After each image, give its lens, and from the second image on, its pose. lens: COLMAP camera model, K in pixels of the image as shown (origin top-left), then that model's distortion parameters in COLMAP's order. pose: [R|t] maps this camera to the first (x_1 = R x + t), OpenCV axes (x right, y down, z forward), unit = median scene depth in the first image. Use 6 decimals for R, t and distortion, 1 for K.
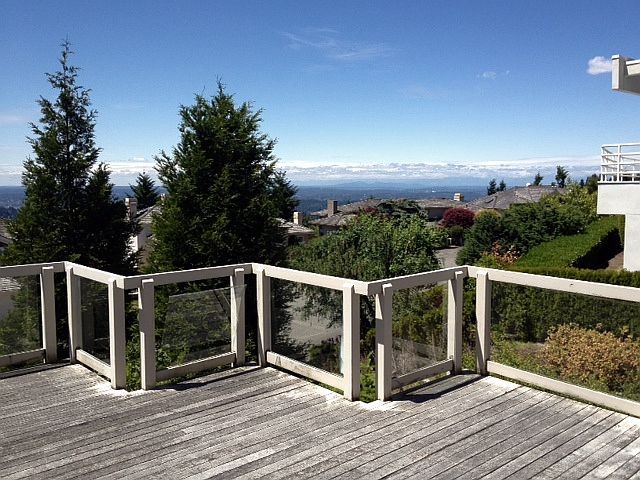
lens RADIAL K [[603.5, 0, 320.0], [0, 603.5, 240.0], [0, 0, 1]] dist [0.005652, 0.000105]
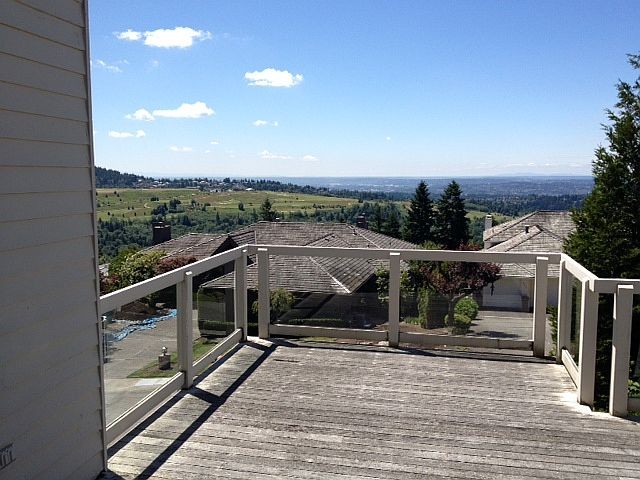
lens RADIAL K [[603.5, 0, 320.0], [0, 603.5, 240.0], [0, 0, 1]] dist [0.005652, 0.000105]
pose [[0.583083, 0.088125, -0.807619, 0.129834], [-0.074583, 0.995708, 0.054801, -0.009967], [0.808982, 0.028281, 0.587153, 0.168220]]
